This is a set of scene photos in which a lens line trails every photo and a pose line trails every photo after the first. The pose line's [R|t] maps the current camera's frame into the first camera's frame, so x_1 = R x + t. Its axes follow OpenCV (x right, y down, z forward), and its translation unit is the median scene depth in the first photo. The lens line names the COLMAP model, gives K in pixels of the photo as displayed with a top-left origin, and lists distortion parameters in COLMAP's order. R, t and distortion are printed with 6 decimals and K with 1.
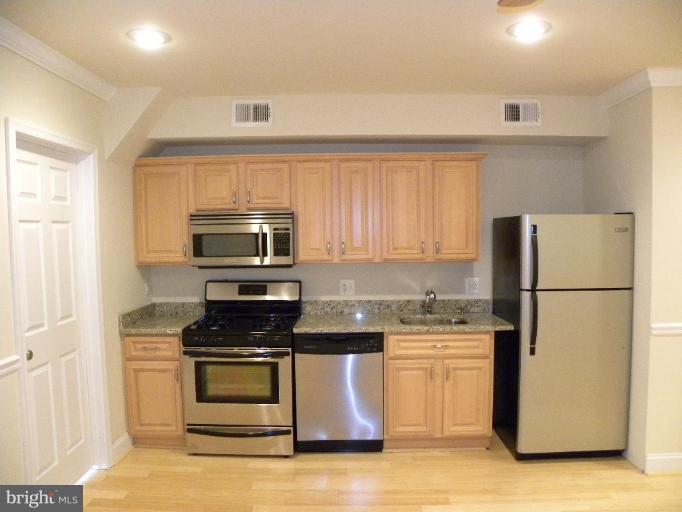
lens RADIAL K [[503.1, 0, 309.9], [0, 503.1, 257.3], [0, 0, 1]] dist [-0.096096, 0.009908]
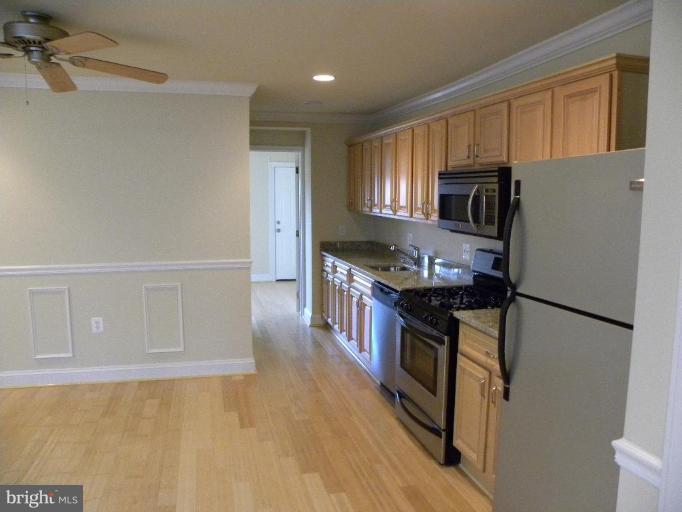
lens RADIAL K [[535.3, 0, 341.0], [0, 535.3, 256.0], [0, 0, 1]] dist [-0.113792, 0.065997]
pose [[0.337894, 0.131399, -0.931967, 0.639356], [-0.062910, 0.991145, 0.116934, -0.036420], [0.939079, 0.019118, 0.343169, 0.497721]]
